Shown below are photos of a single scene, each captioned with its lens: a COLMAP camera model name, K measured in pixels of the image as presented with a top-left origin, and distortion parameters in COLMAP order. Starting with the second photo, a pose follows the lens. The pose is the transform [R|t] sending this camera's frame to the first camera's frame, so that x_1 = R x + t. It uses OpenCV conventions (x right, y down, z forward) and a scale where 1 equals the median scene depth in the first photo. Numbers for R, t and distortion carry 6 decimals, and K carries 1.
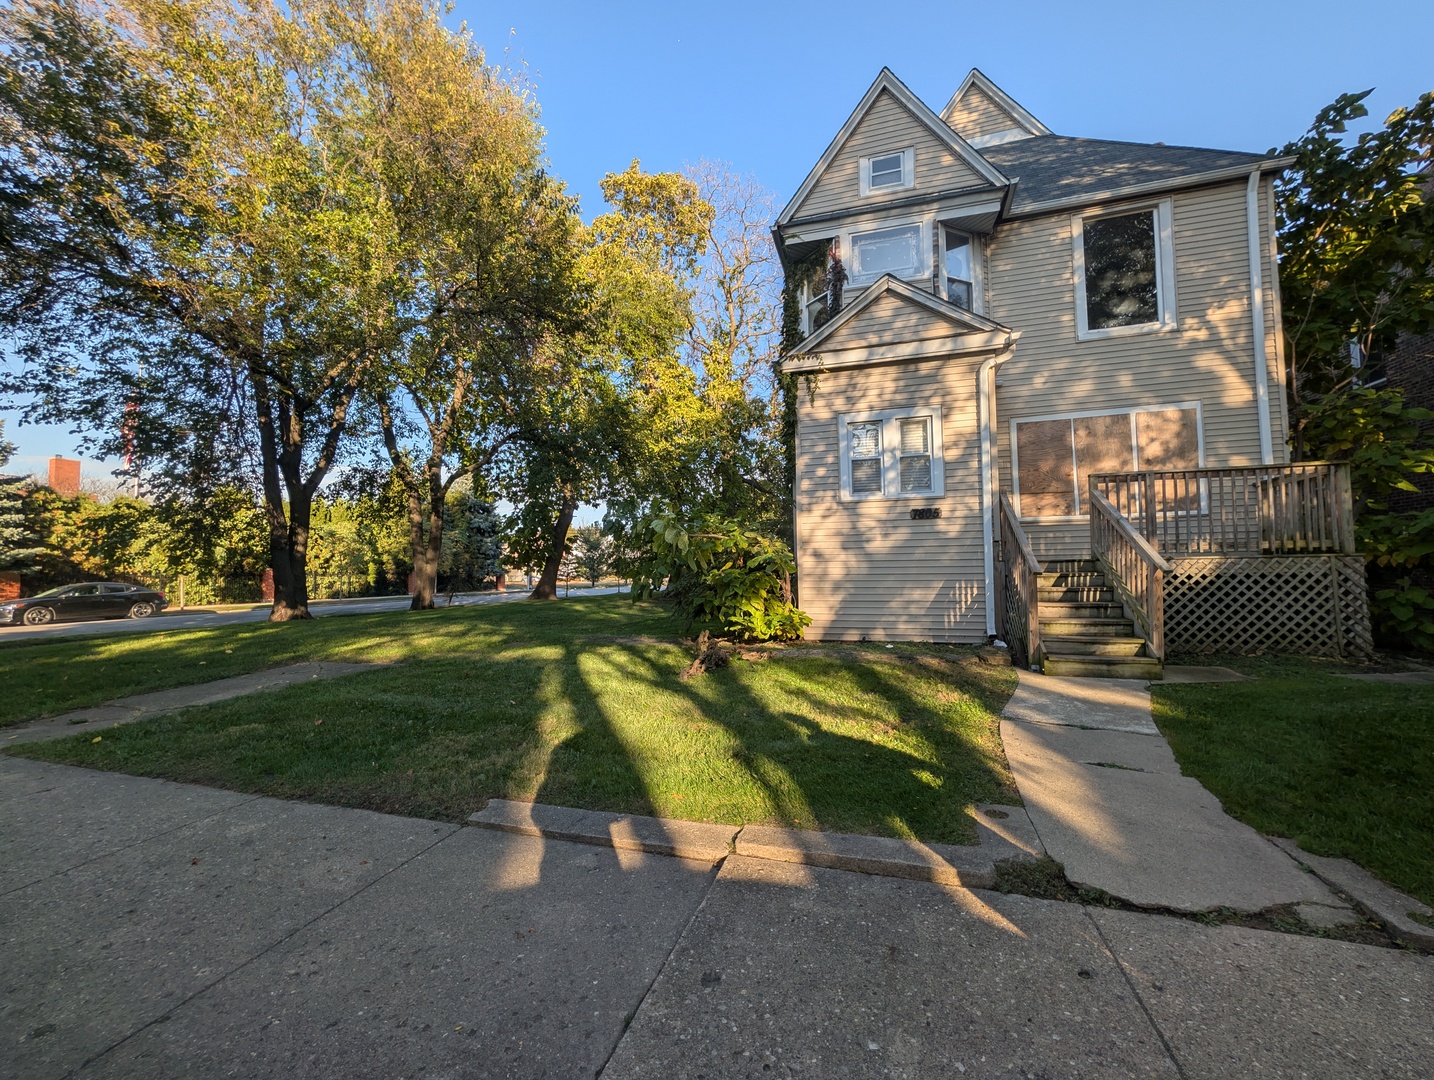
lens RADIAL K [[548.6, 0, 715.7], [0, 548.6, 545.6], [0, 0, 1]] dist [-0.001065, 0.000154]
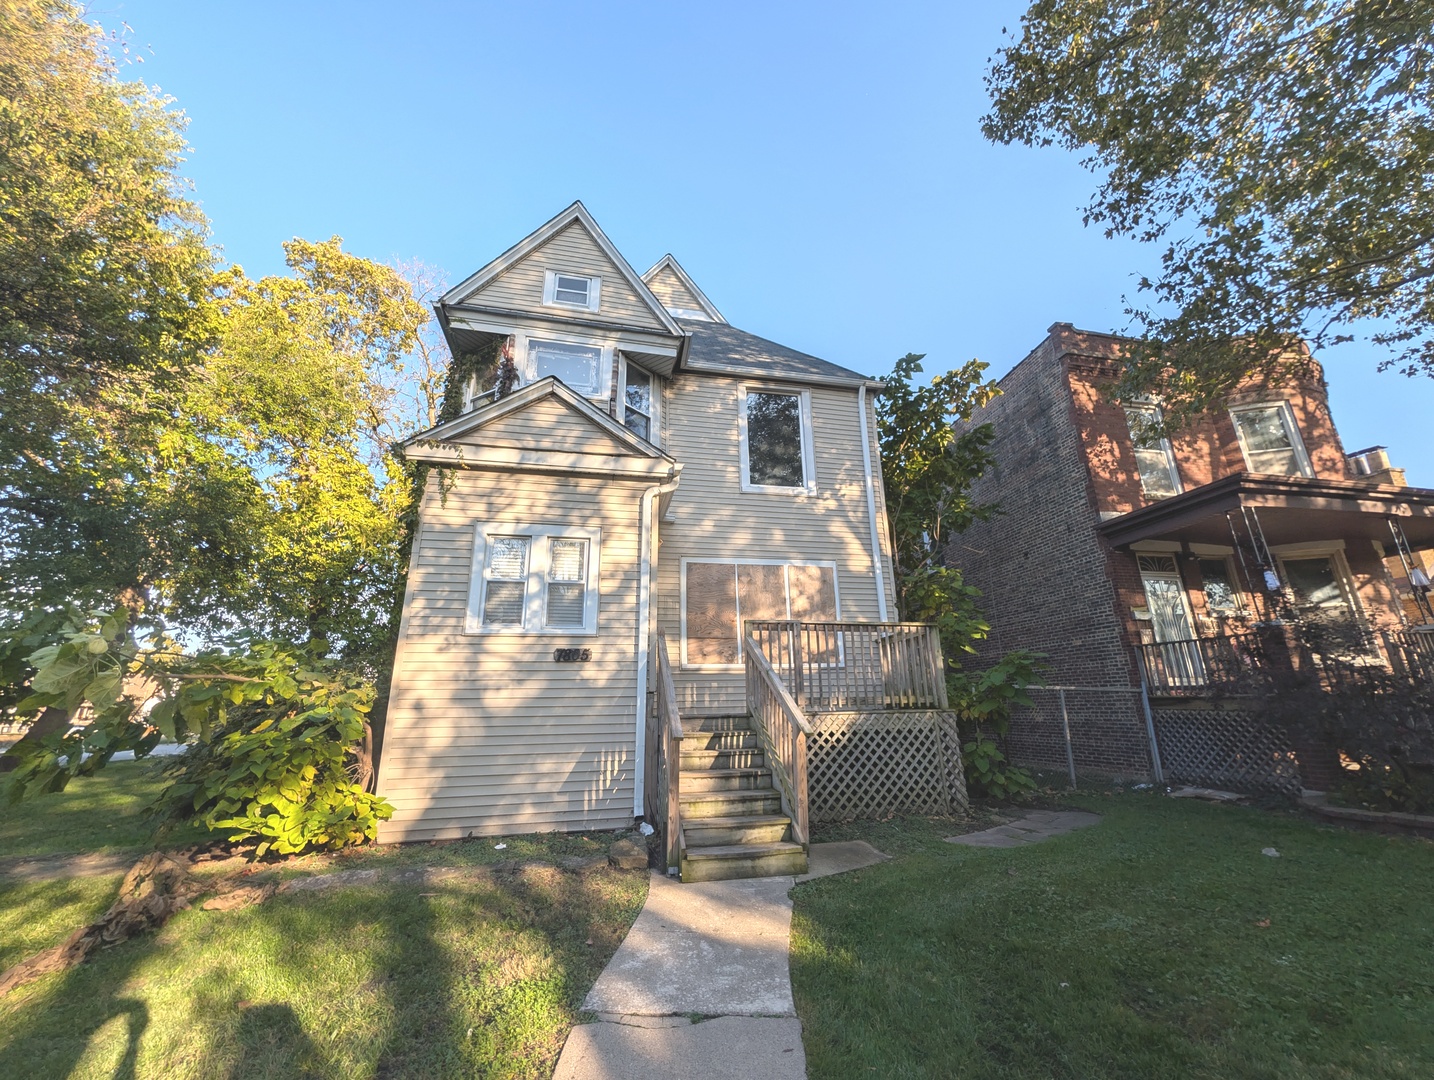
lens RADIAL K [[548.6, 0, 715.7], [0, 548.6, 545.6], [0, 0, 1]] dist [-0.001065, 0.000154]
pose [[0.878271, 0.134580, 0.458834, 0.174195], [-0.016972, 0.967745, -0.251361, -0.015568], [-0.477862, 0.212976, 0.852226, 0.180451]]
